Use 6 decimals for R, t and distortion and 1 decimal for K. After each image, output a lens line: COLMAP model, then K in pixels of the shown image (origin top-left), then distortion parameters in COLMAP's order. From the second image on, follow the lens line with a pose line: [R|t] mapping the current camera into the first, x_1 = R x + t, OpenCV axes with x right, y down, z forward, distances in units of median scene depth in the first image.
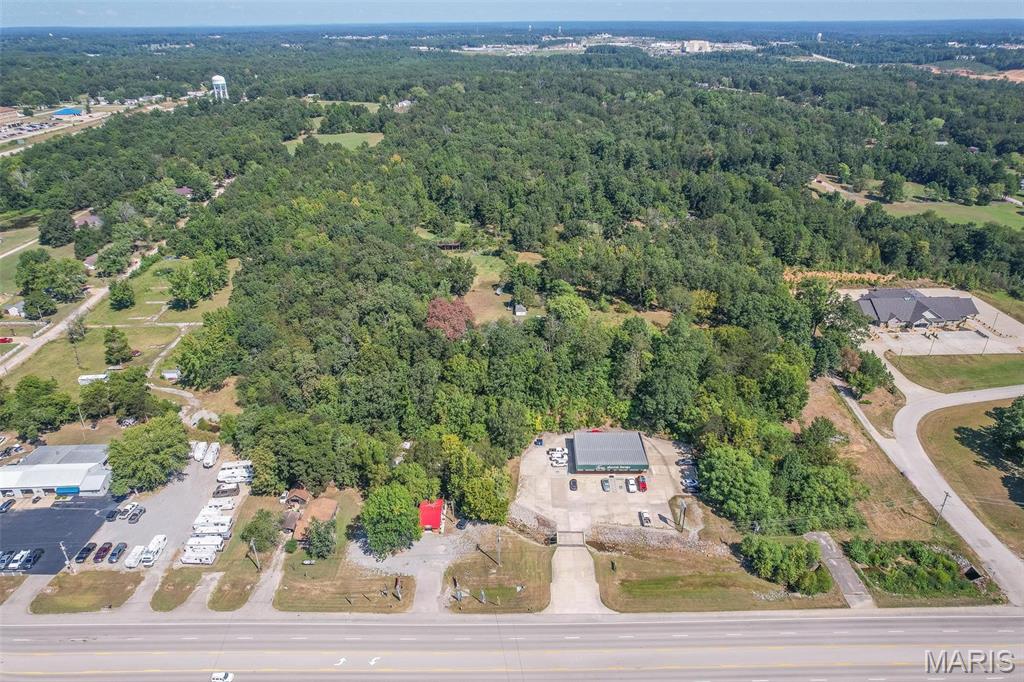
lens RADIAL K [[654.8, 0, 515.5], [0, 654.8, 339.3], [0, 0, 1]] dist [-0.073407, 0.069372]
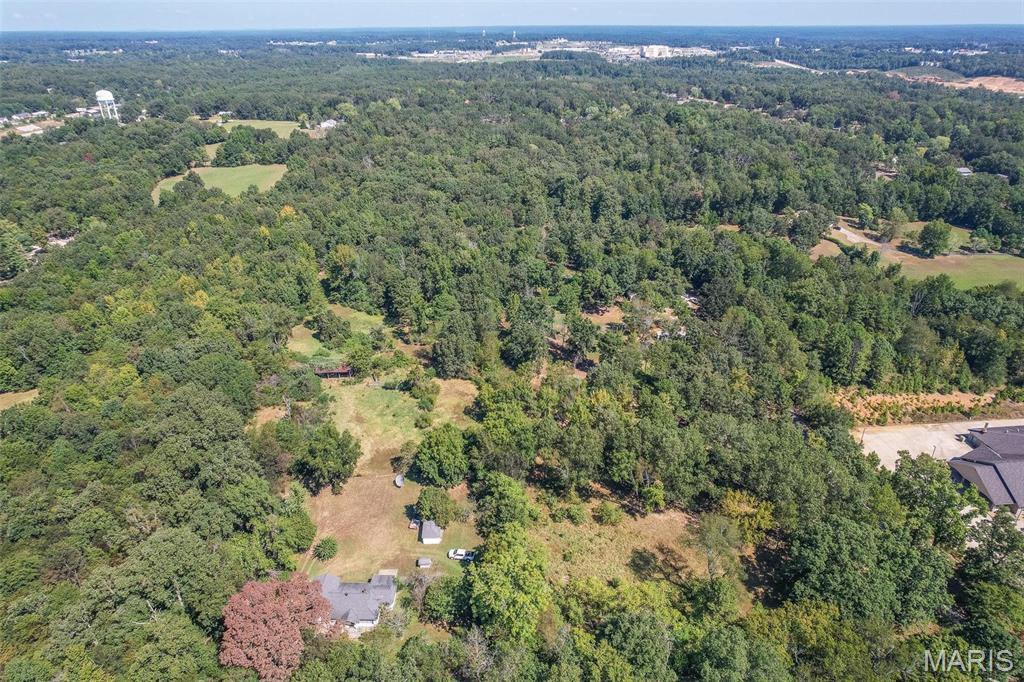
lens RADIAL K [[654.8, 0, 515.5], [0, 654.8, 338.4], [0, 0, 1]] dist [-0.073407, 0.069372]
pose [[0.998108, -0.026787, 0.055349, 0.045142], [0.027179, 0.999610, -0.006341, -0.173399], [-0.055158, 0.007833, 0.998447, 0.351057]]
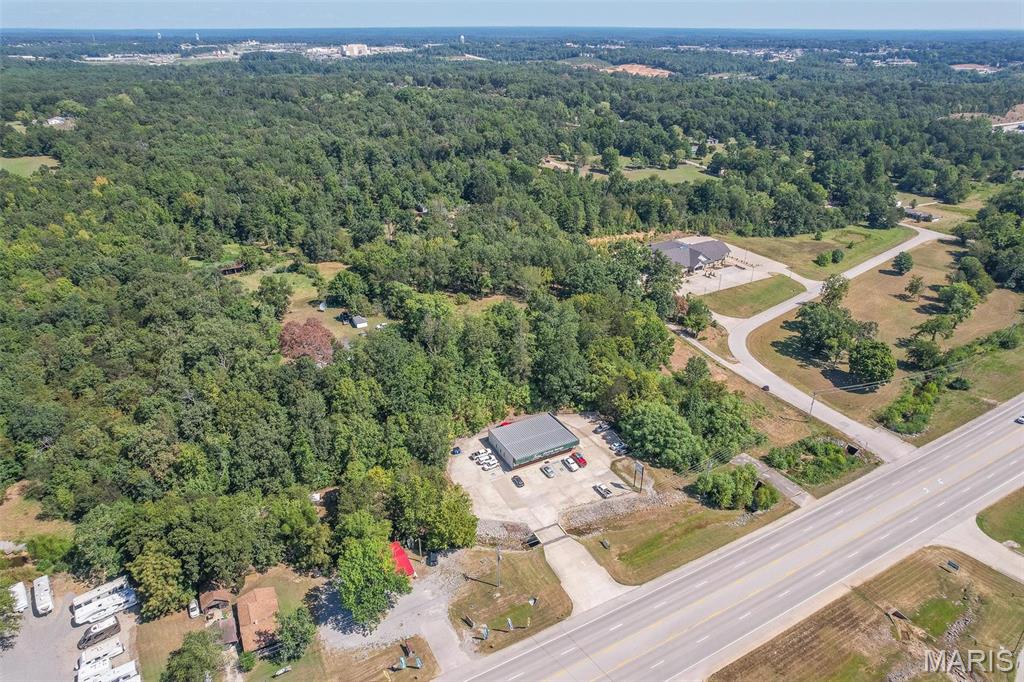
lens RADIAL K [[654.8, 0, 514.5], [0, 654.8, 340.8], [0, 0, 1]] dist [-0.073407, 0.069372]
pose [[0.880101, -0.204571, 0.428454, -0.162490], [0.207553, 0.977392, 0.040328, -0.008815], [-0.427017, 0.053435, 0.902663, 0.080845]]
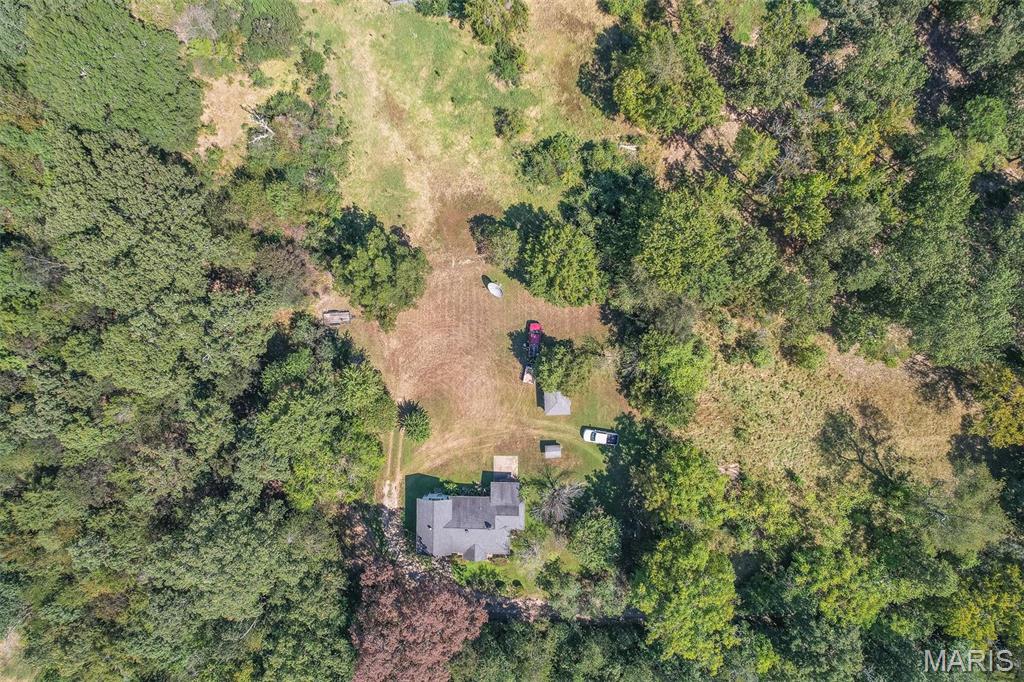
lens RADIAL K [[654.8, 0, 515.3], [0, 654.8, 339.2], [0, 0, 1]] dist [-0.073407, 0.069372]
pose [[0.997974, -0.063161, -0.007628, -0.010260], [0.034283, 0.432888, 0.900795, -0.357458], [-0.053593, -0.899232, 0.434177, 0.709955]]
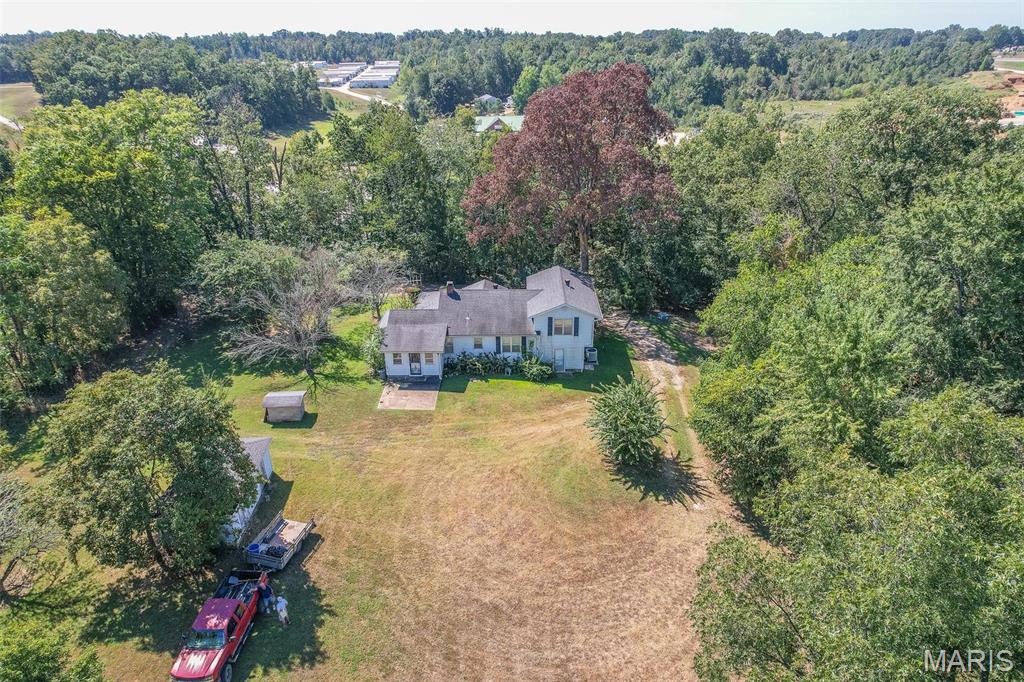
lens RADIAL K [[654.8, 0, 512.8], [0, 654.8, 339.1], [0, 0, 1]] dist [-0.073407, 0.069372]
pose [[-0.997475, 0.032256, -0.063273, -0.036971], [-0.029144, 0.626538, 0.778845, -0.139636], [0.064765, 0.778723, -0.624016, 0.883181]]
